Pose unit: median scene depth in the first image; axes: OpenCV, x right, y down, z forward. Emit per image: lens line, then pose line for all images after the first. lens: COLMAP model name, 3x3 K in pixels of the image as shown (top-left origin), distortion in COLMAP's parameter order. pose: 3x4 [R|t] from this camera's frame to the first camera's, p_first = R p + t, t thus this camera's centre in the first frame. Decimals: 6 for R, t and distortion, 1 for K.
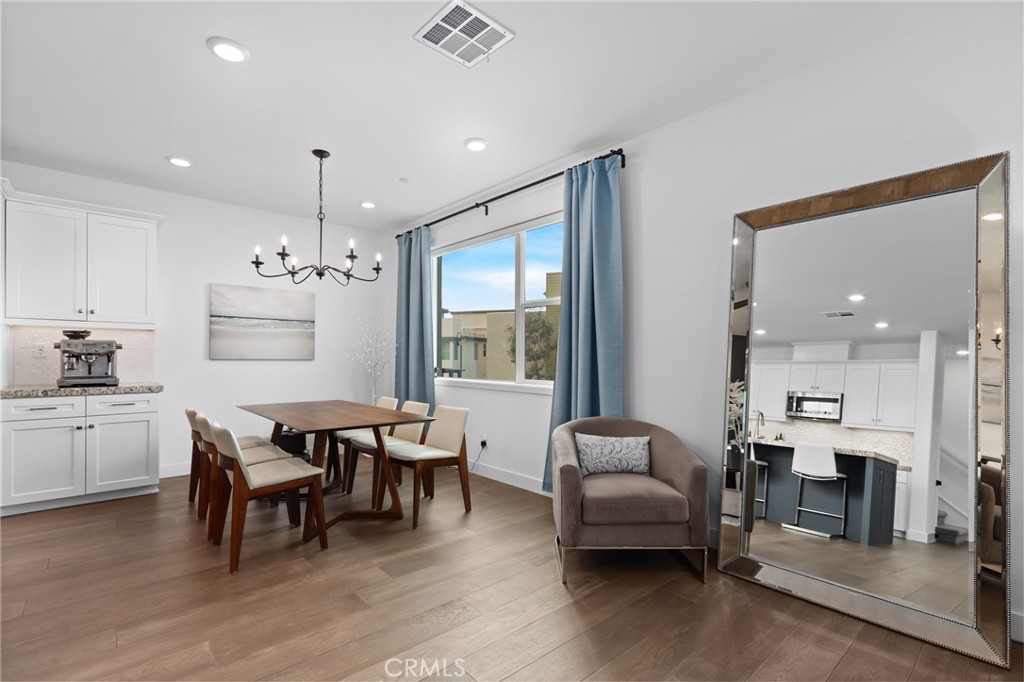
lens RADIAL K [[472.4, 0, 514.0], [0, 472.4, 357.0], [0, 0, 1]] dist [-0.000728, -0.001335]
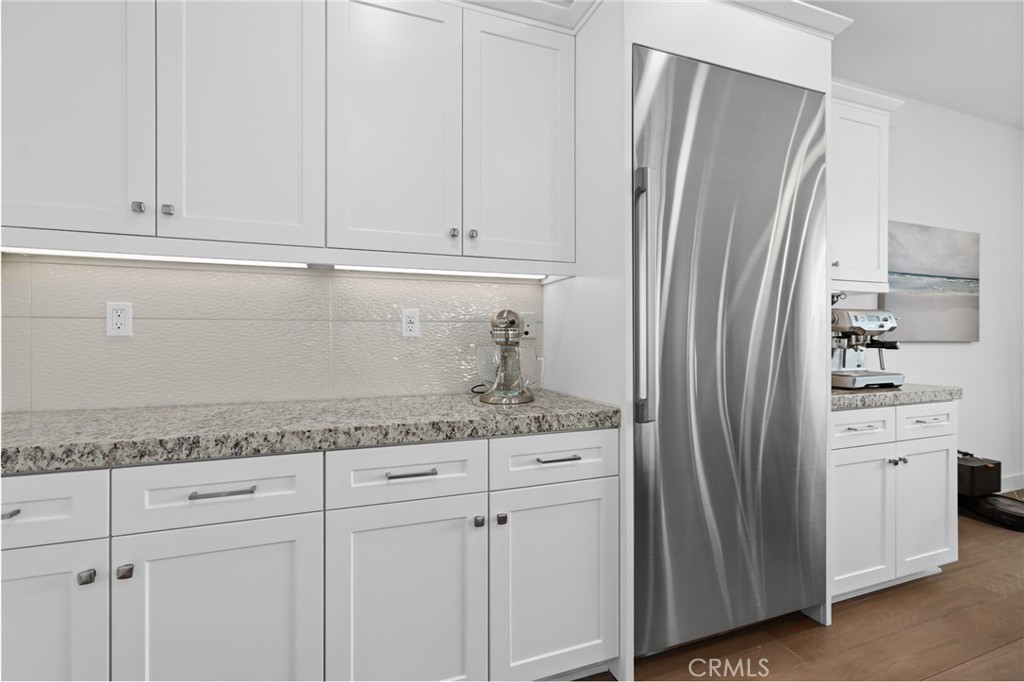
lens RADIAL K [[472.4, 0, 517.4], [0, 472.4, 337.1], [0, 0, 1]] dist [-0.000728, -0.001335]
pose [[0.931855, 0.000591, -0.362831, -0.843620], [0.000575, 0.999995, 0.003104, -0.002211], [0.362831, -0.003101, 0.931850, 0.224825]]
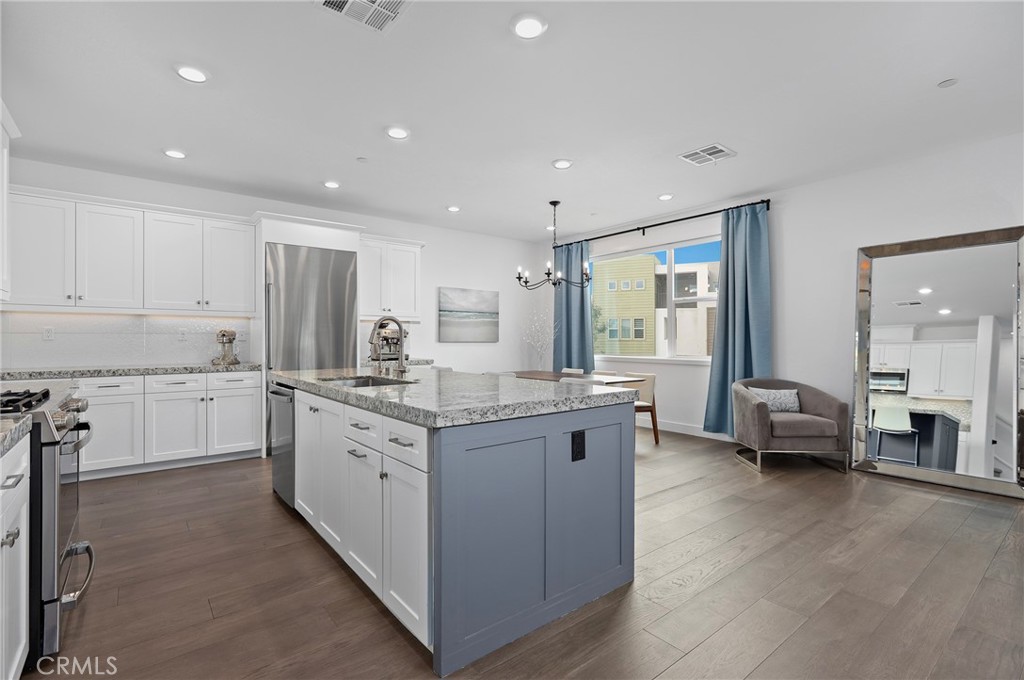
lens RADIAL K [[472.4, 0, 512.1], [0, 472.4, 342.0], [0, 0, 1]] dist [-0.000728, -0.001335]
pose [[0.997930, -0.003953, -0.064193, -0.329953], [0.004280, 0.999979, 0.004960, 0.000093], [0.064172, -0.005225, 0.997925, -0.366626]]
